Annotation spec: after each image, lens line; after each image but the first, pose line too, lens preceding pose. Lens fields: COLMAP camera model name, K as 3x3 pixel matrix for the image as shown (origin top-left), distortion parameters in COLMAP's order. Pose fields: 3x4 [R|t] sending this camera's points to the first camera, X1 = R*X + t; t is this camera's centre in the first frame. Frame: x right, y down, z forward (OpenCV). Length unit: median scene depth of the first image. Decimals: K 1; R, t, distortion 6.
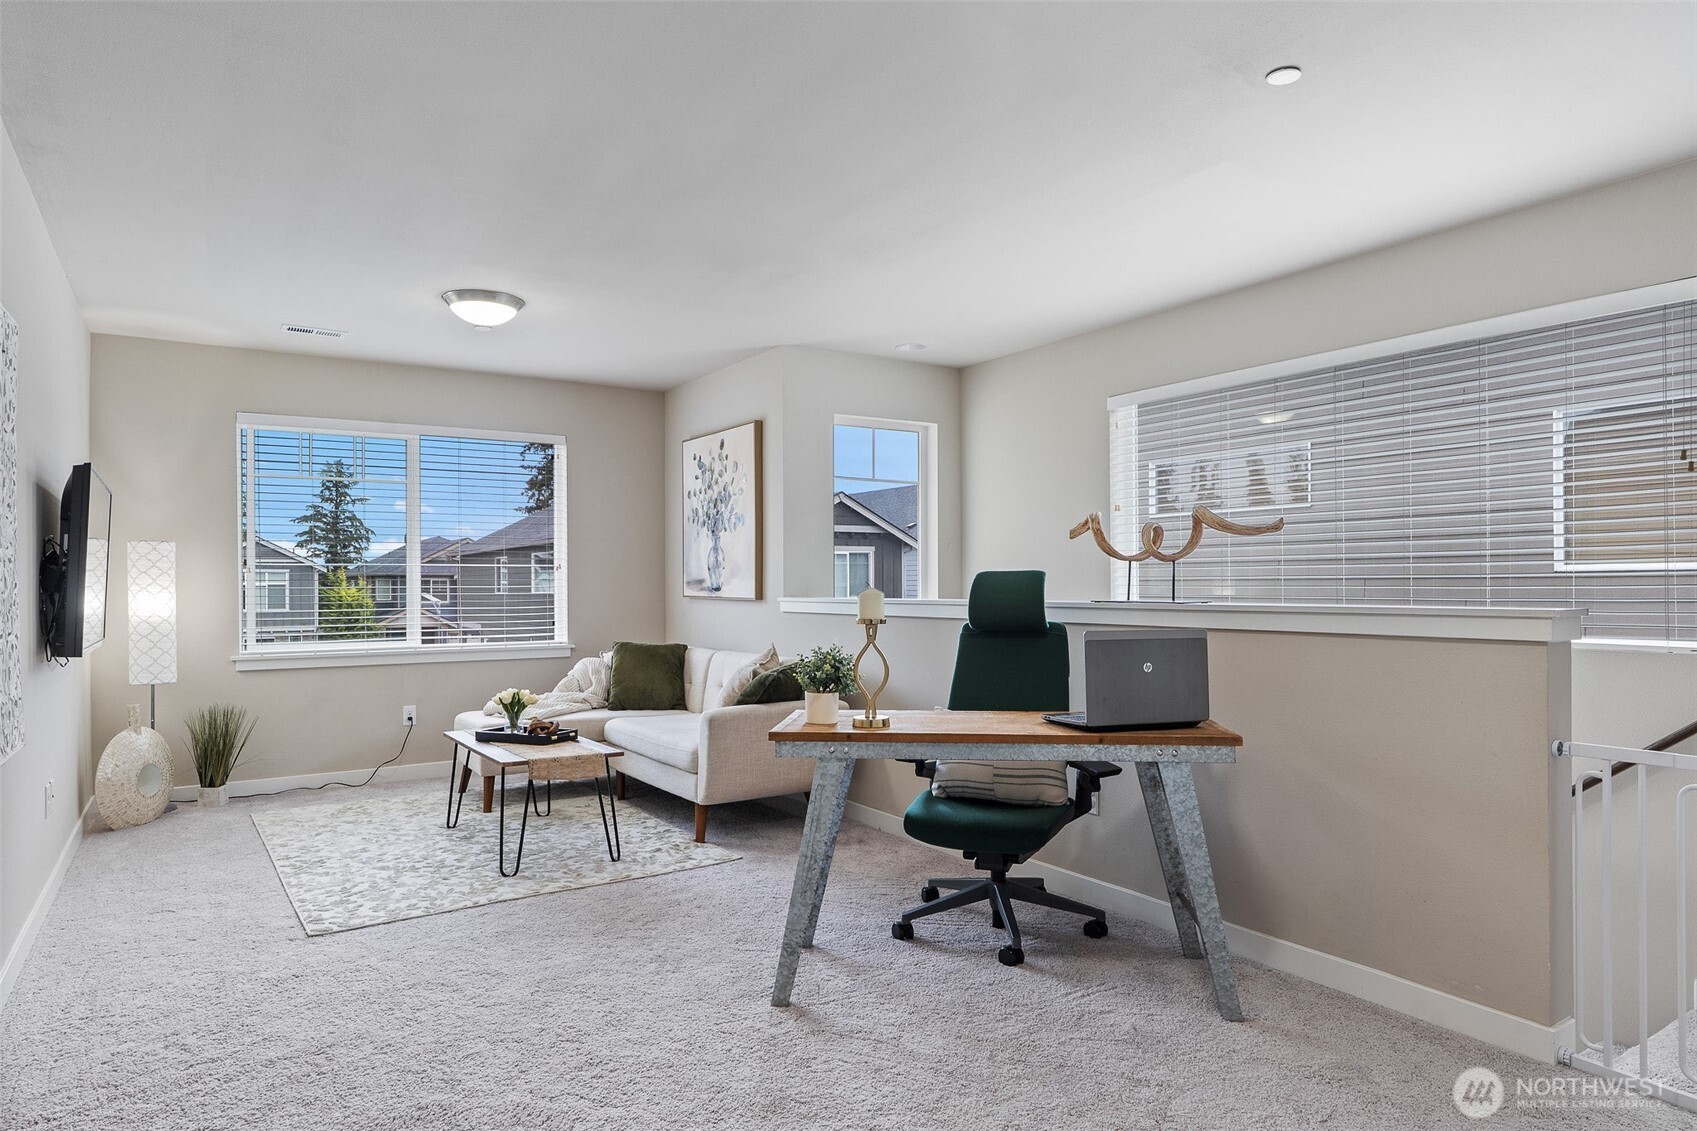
lens RADIAL K [[1023.3, 0, 858.0], [0, 1023.3, 591.4], [0, 0, 1]] dist [-0.006748, -0.000347]
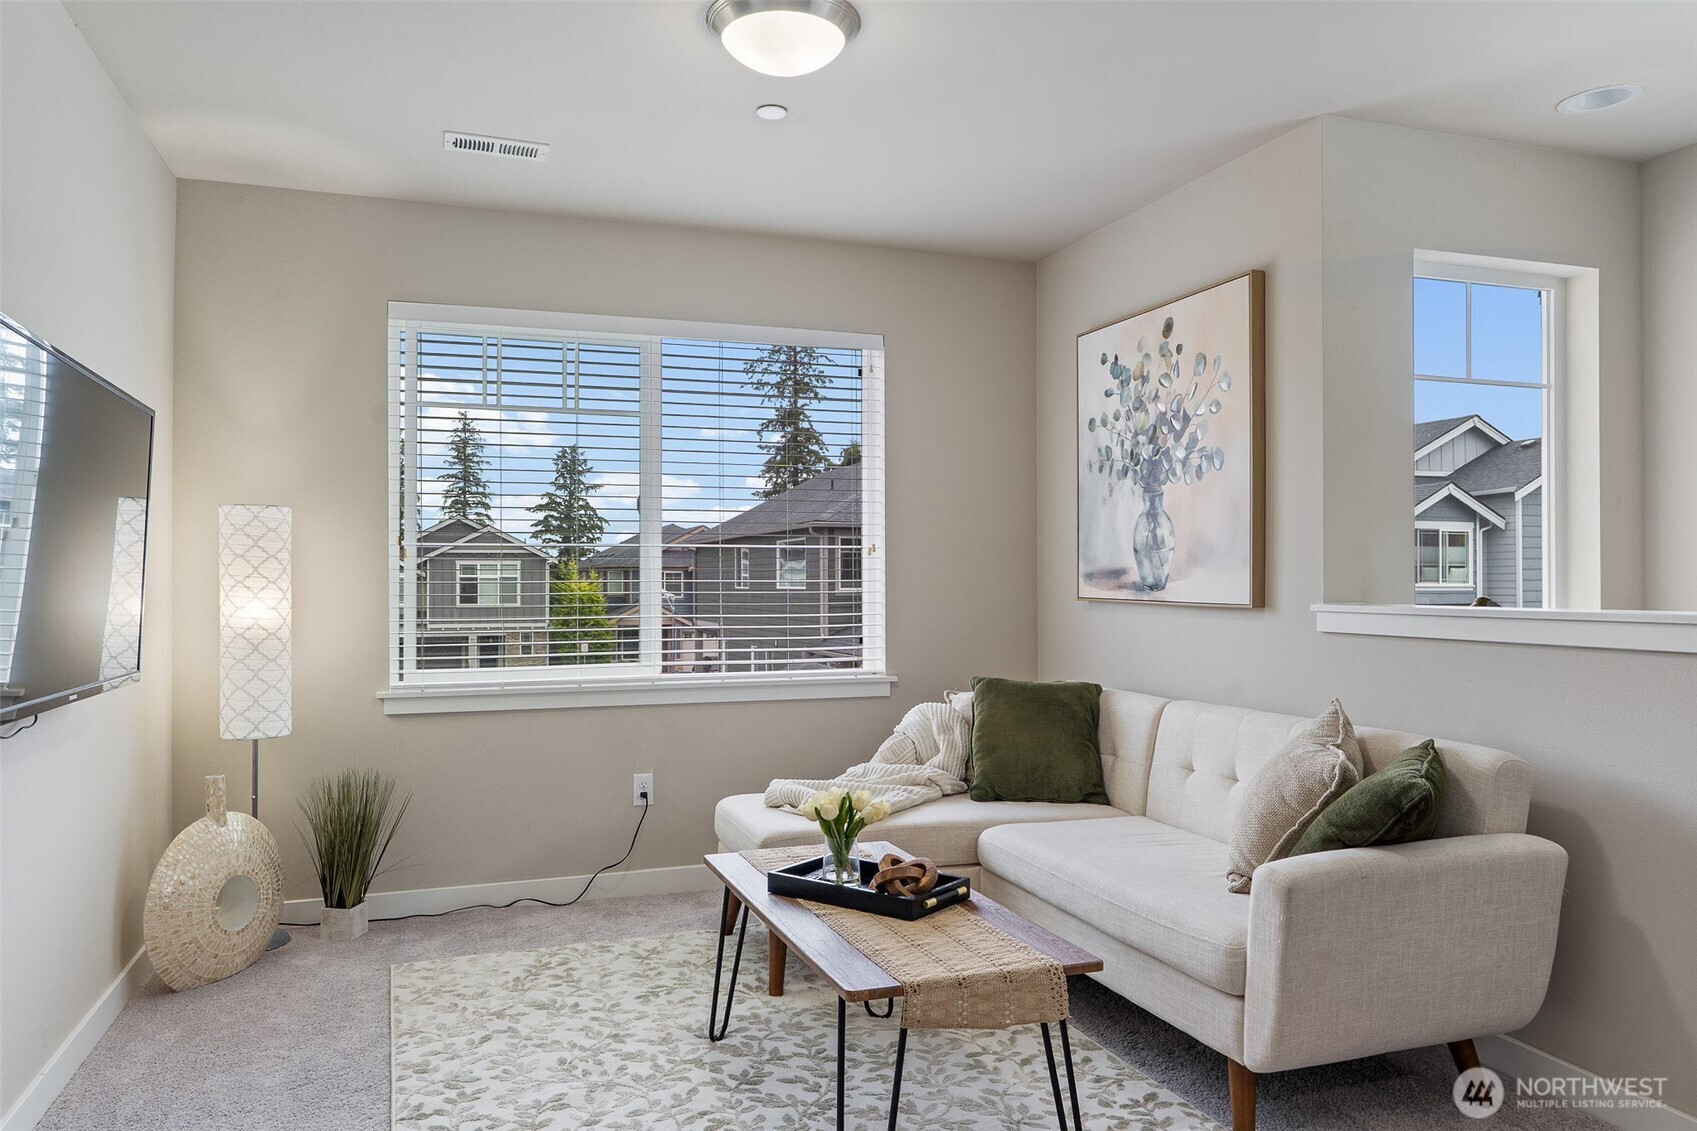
lens RADIAL K [[1151.1, 0, 850.0], [0, 1151.1, 569.1], [0, 0, 1]] dist [-0.011654, -0.001196]
pose [[0.972633, 0.000882, -0.232346, -0.164225], [-0.004325, 0.999888, -0.014310, -0.002199], [0.232308, 0.014923, 0.972528, 0.369441]]
